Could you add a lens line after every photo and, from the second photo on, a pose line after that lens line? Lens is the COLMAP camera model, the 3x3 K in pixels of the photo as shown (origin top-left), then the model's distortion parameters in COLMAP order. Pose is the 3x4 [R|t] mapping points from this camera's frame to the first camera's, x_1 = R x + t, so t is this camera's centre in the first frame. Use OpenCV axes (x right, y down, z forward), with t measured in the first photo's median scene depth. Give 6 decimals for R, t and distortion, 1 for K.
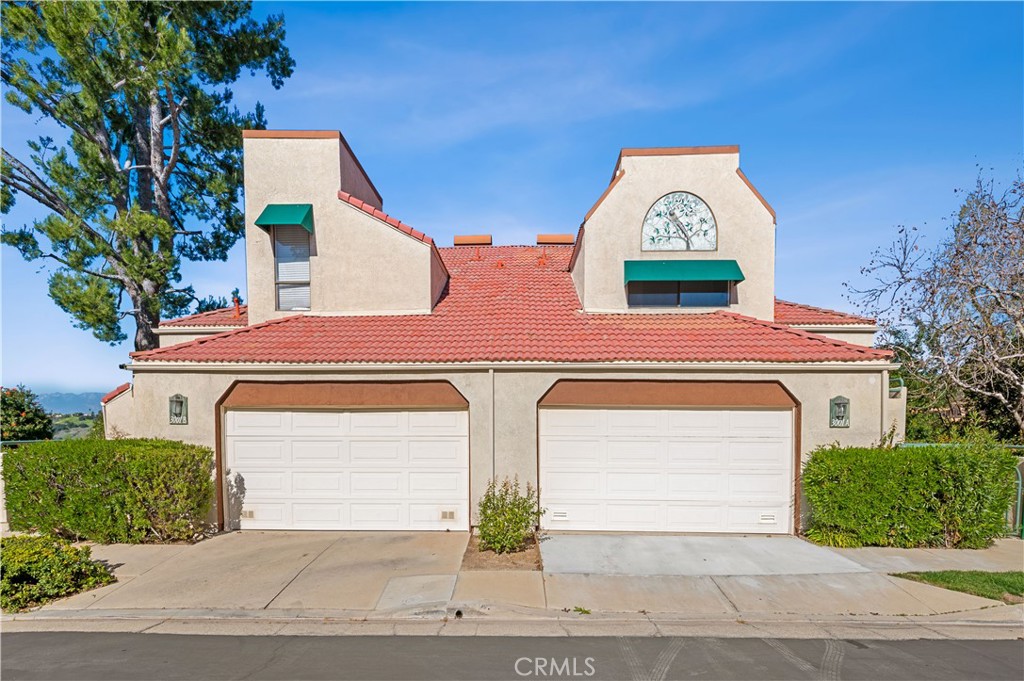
lens RADIAL K [[407.7, 0, 512.5], [0, 407.7, 338.9], [0, 0, 1]] dist [-0.001318, -0.000579]
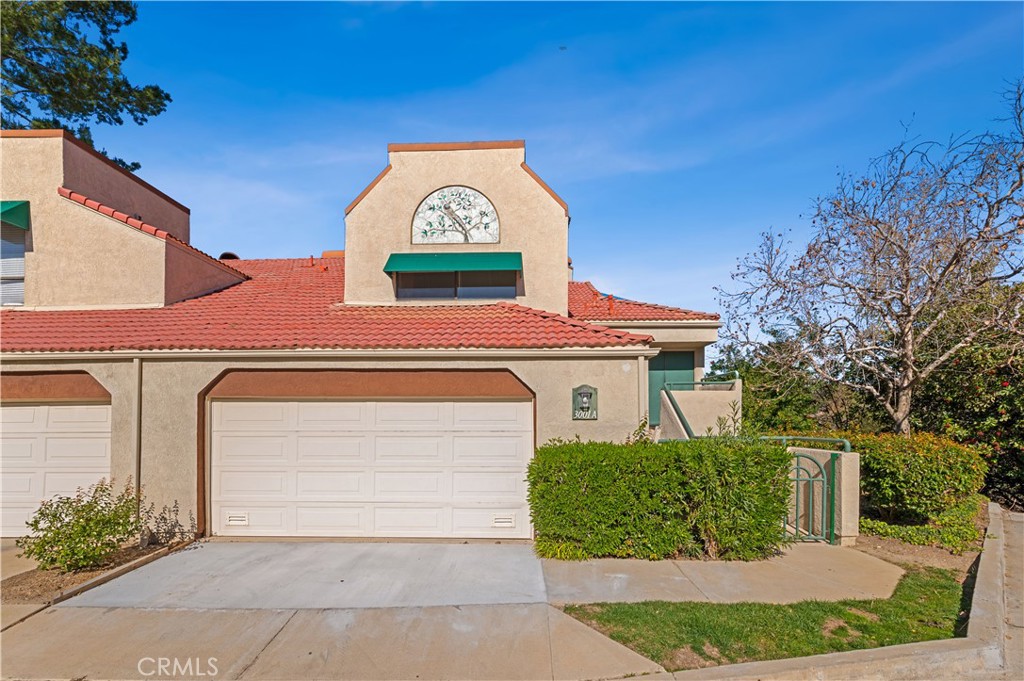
lens RADIAL K [[312.4, 0, 511.4], [0, 312.4, 343.4], [0, 0, 1]] dist [-0.000309, -0.000065]
pose [[0.997861, -0.022649, -0.061322, 0.695198], [0.020622, 0.999226, -0.033492, 0.068427], [0.062033, 0.032155, 0.997556, 0.295320]]
